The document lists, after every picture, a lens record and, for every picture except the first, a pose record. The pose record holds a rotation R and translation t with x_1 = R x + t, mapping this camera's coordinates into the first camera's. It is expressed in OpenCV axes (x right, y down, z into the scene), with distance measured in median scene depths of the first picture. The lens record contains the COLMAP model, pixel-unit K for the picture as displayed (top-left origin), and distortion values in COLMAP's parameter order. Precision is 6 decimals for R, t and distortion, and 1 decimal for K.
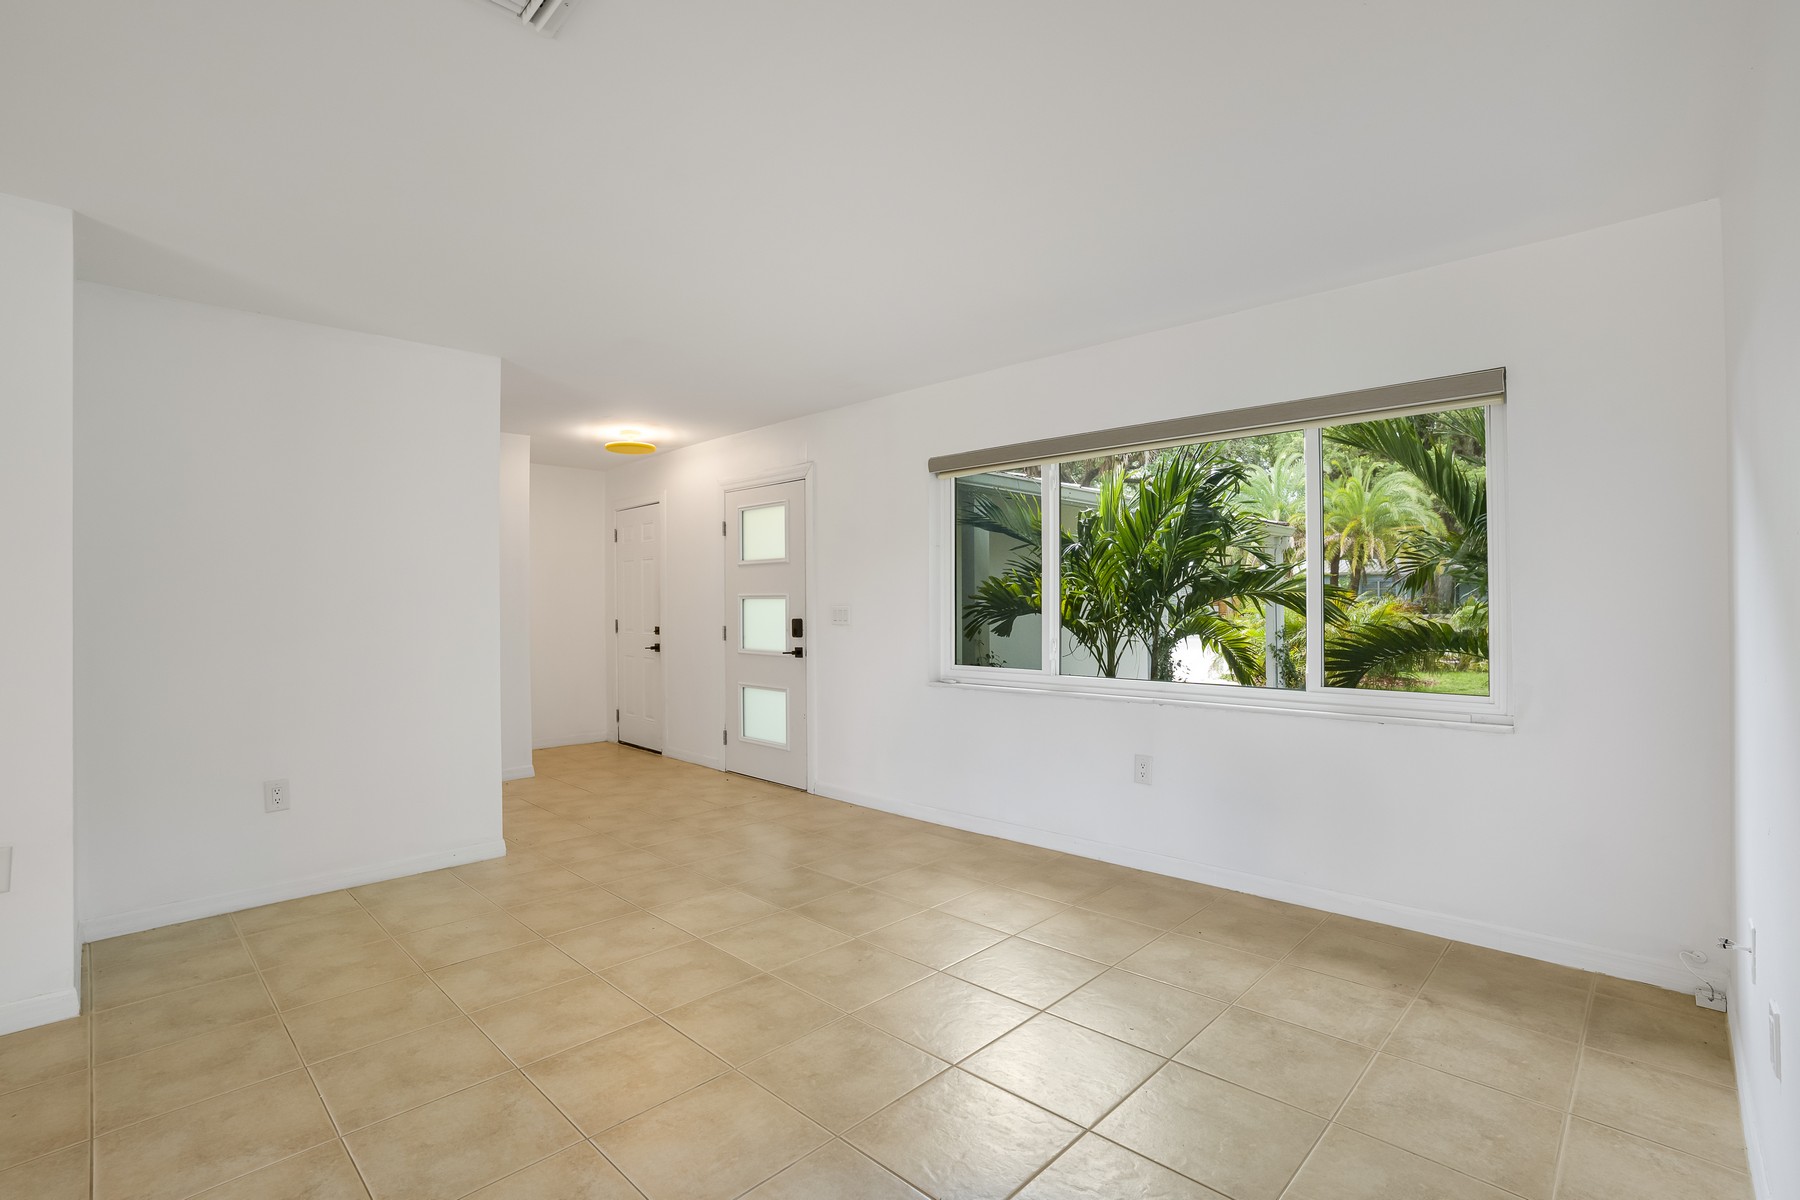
lens RADIAL K [[817.1, 0, 893.6], [0, 817.1, 605.3], [0, 0, 1]] dist [-0.024820, 0.004242]
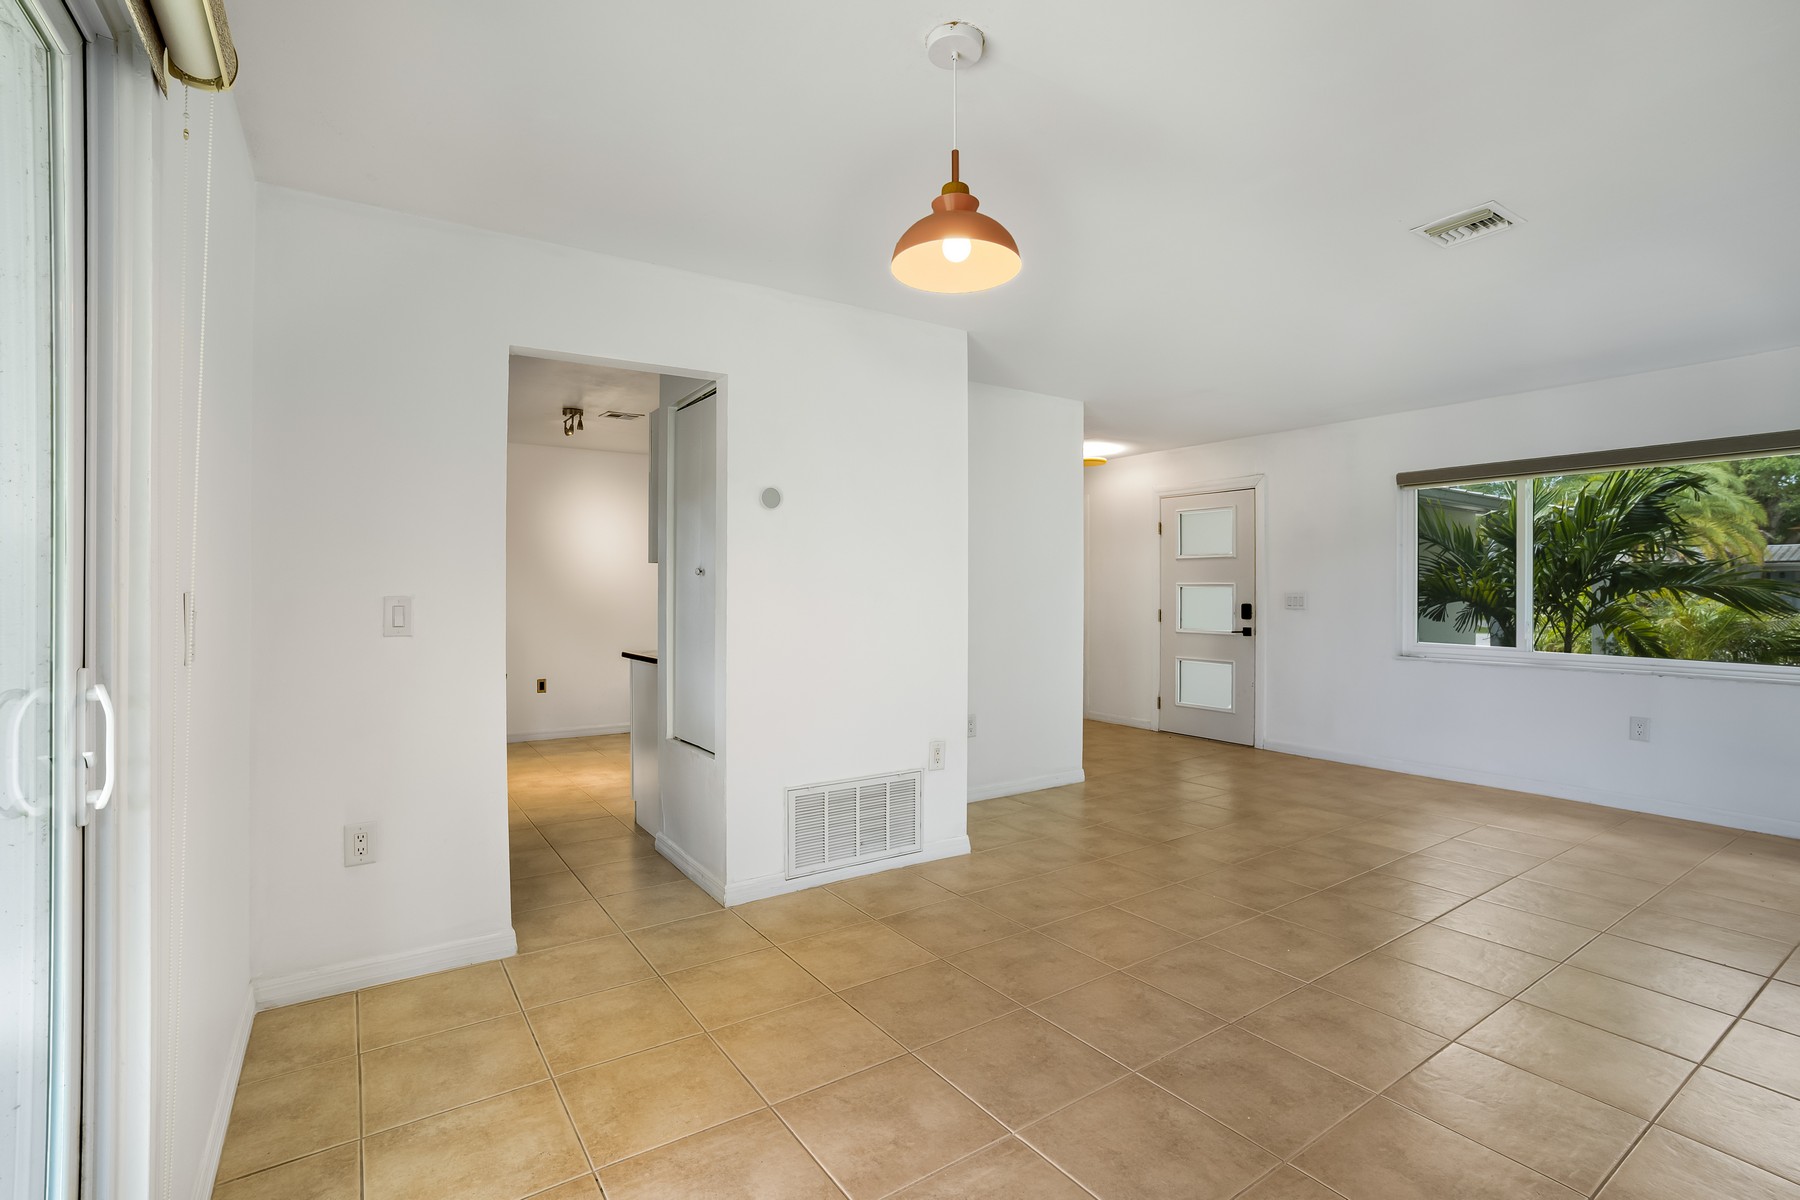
lens RADIAL K [[817.1, 0, 935.4], [0, 817.1, 577.0], [0, 0, 1]] dist [-0.024820, 0.004242]
pose [[0.984758, 0.005455, -0.173842, -0.449967], [-0.008306, 0.999843, -0.015672, -0.001203], [0.173729, 0.016877, 0.984649, -0.330309]]
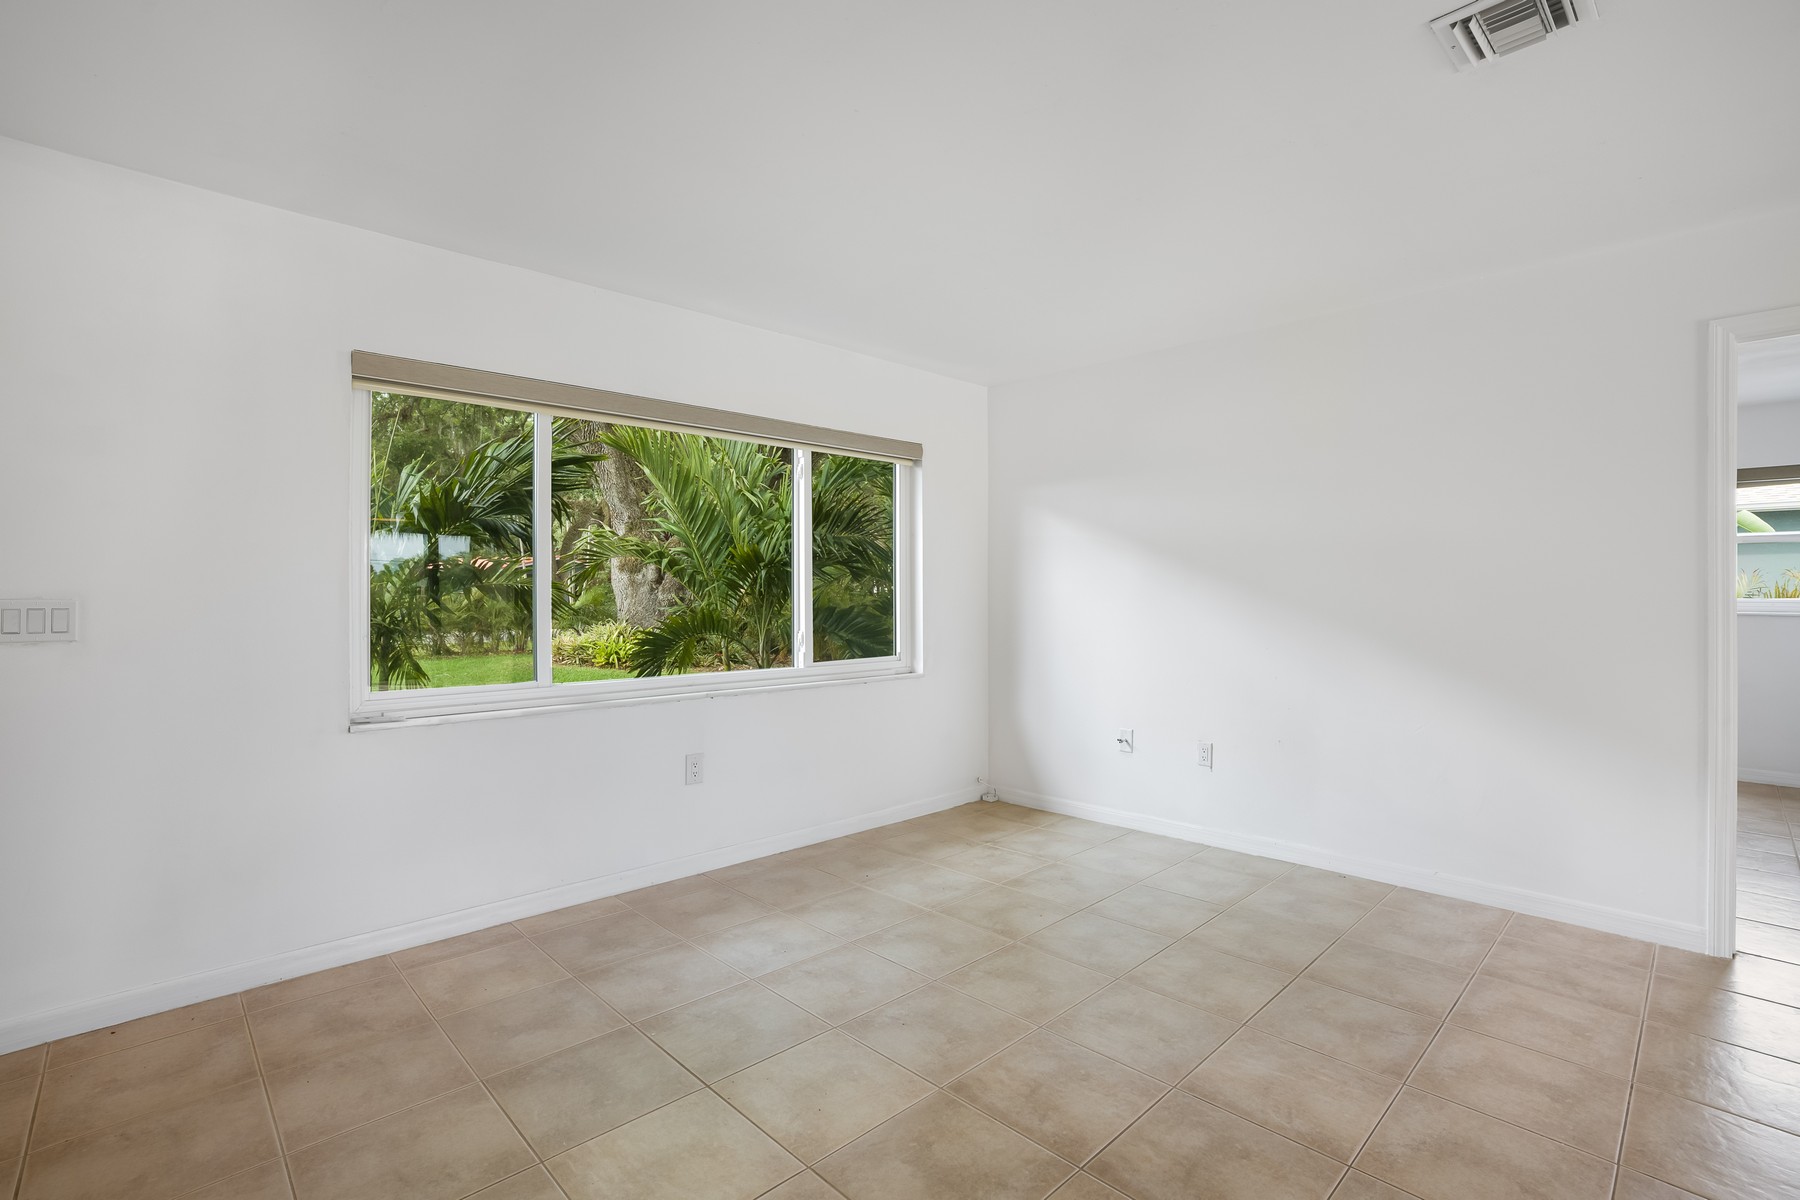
lens RADIAL K [[817.1, 0, 900.3], [0, 817.1, 589.2], [0, 0, 1]] dist [-0.024820, 0.004242]
pose [[0.051306, 0.020128, 0.998480, -0.547837], [0.003106, 0.999789, -0.020314, 0.008068], [-0.998678, 0.004143, 0.051232, 0.601190]]
